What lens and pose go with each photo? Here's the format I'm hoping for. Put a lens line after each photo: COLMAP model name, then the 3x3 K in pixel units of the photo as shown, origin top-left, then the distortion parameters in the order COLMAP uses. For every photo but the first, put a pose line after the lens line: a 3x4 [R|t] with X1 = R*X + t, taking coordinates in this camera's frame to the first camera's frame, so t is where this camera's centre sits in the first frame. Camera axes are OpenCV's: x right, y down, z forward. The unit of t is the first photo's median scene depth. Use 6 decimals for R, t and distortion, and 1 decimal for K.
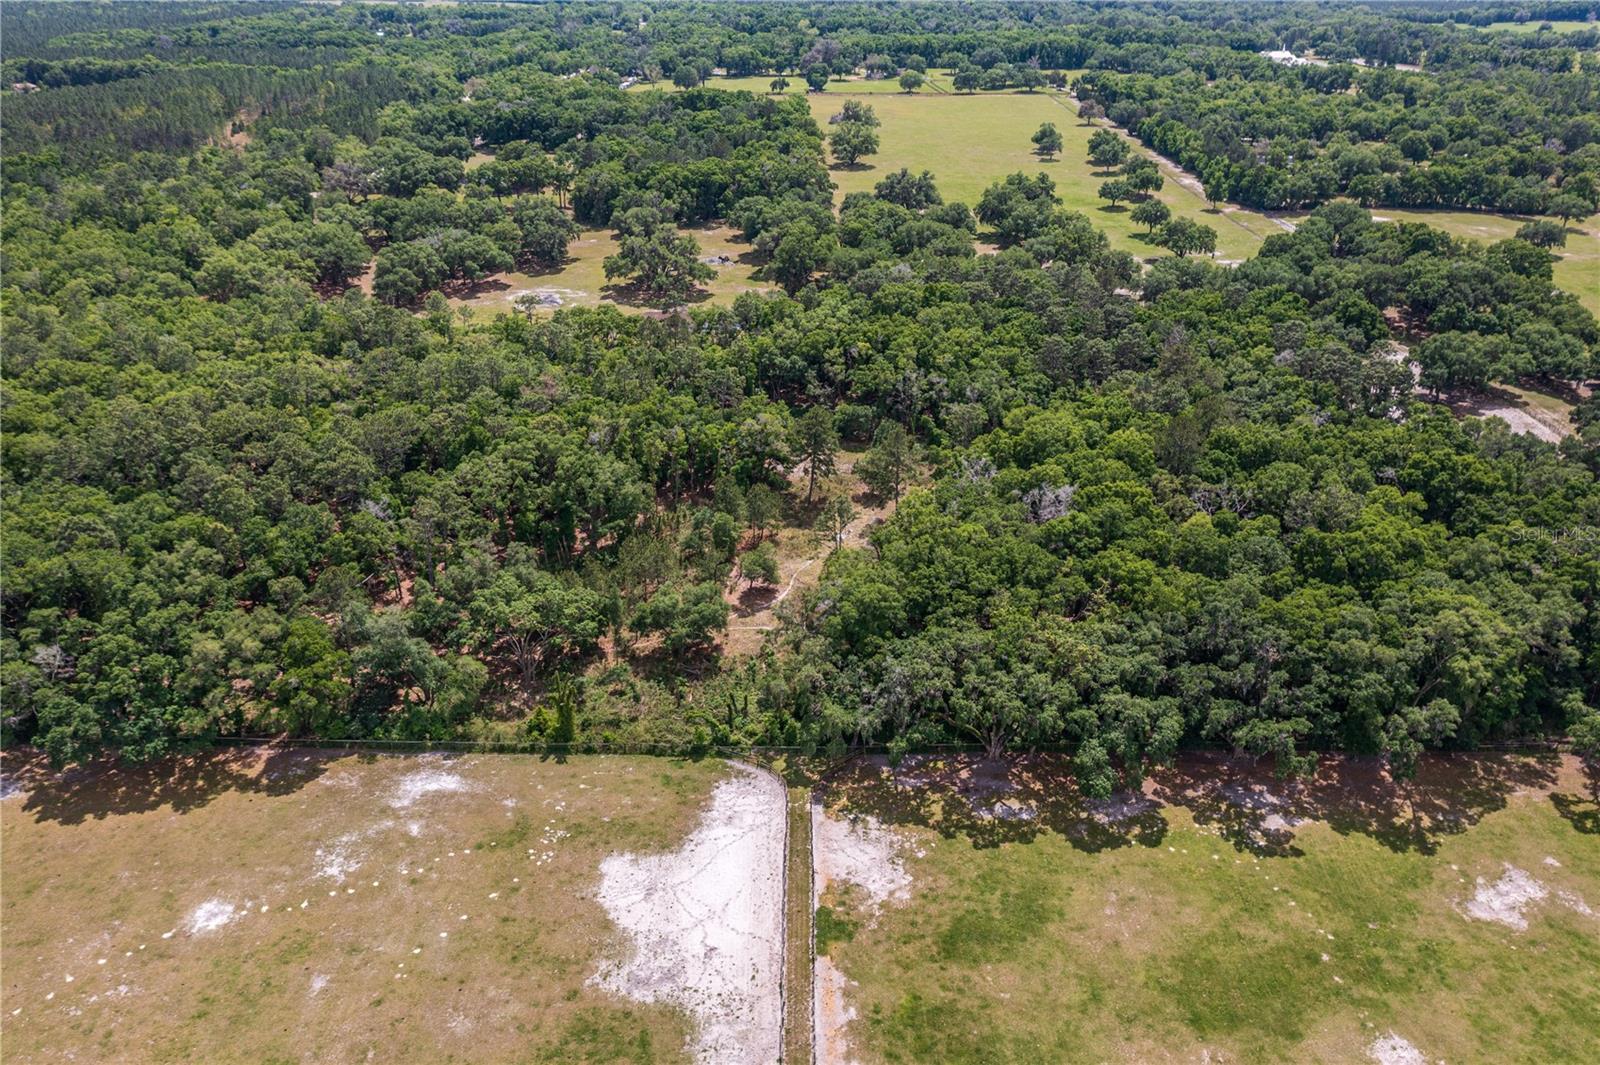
lens RADIAL K [[1272.4, 0, 801.2], [0, 1272.4, 548.5], [0, 0, 1]] dist [-0.006580, 0.005414]
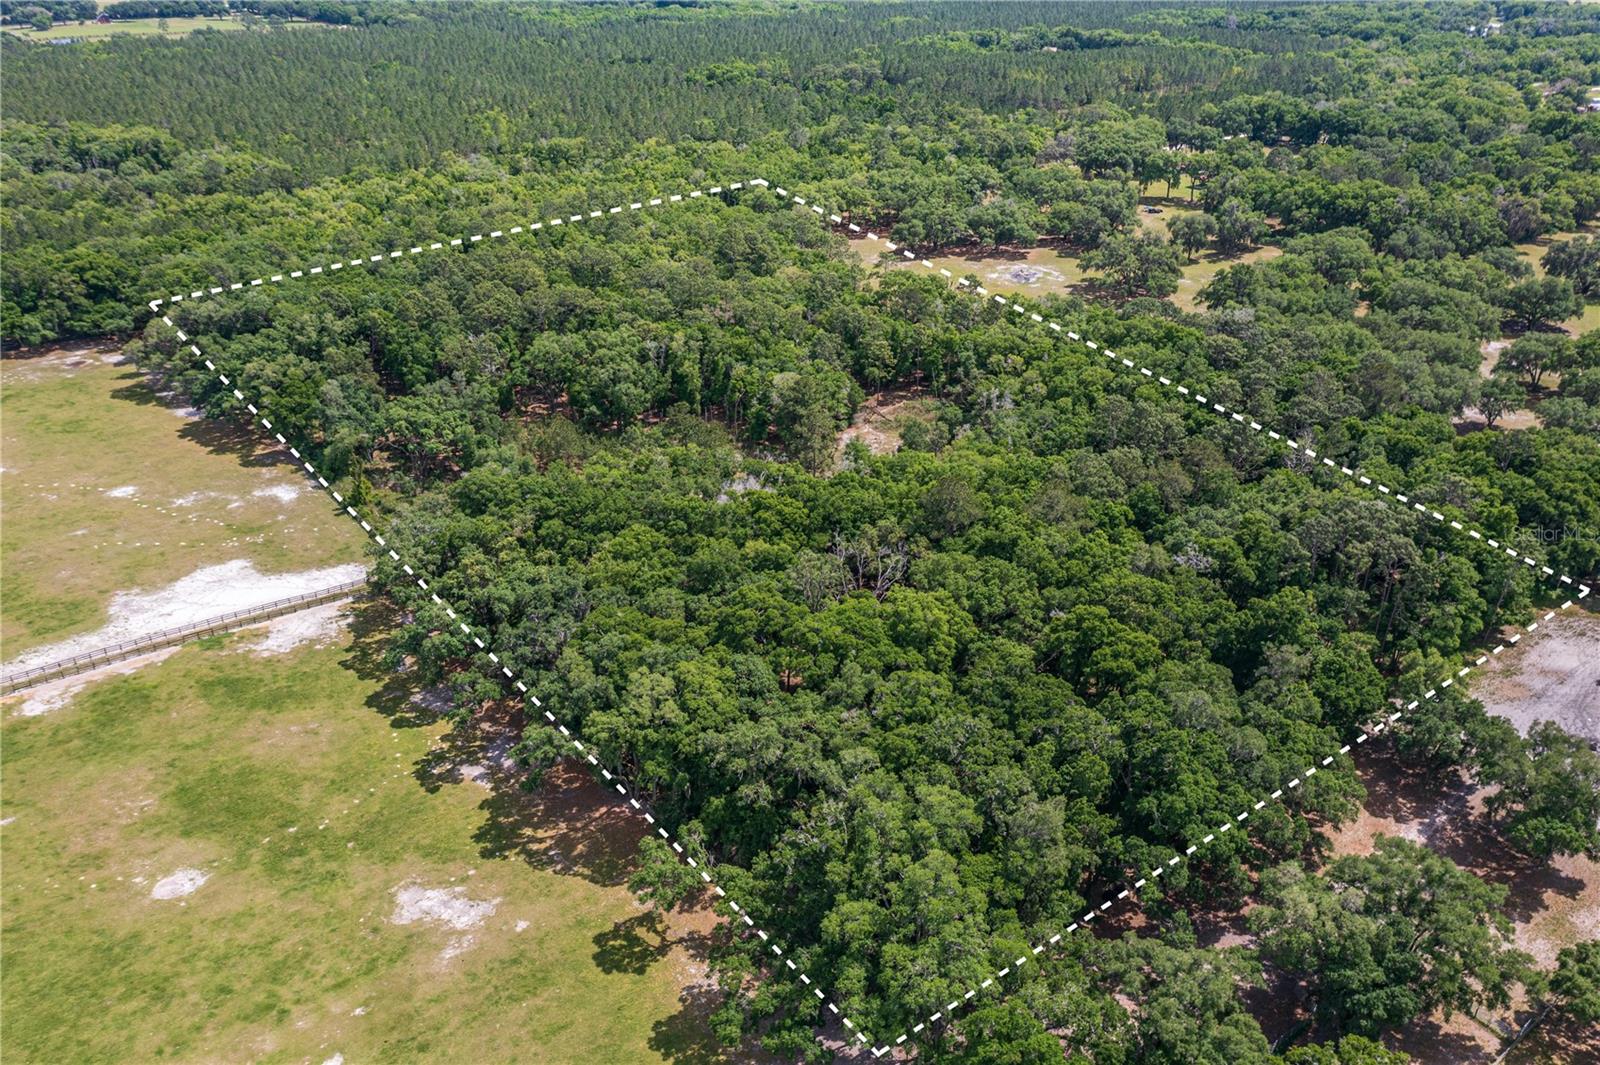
lens RADIAL K [[1276.8, 0, 760.8], [0, 1276.8, 532.3], [0, 0, 1]] dist [-0.002614, 0.006219]
pose [[0.592699, 0.351862, -0.724500, 0.800916], [-0.353765, 0.921842, 0.158295, -0.145993], [0.723573, 0.162482, 0.670852, 0.281740]]
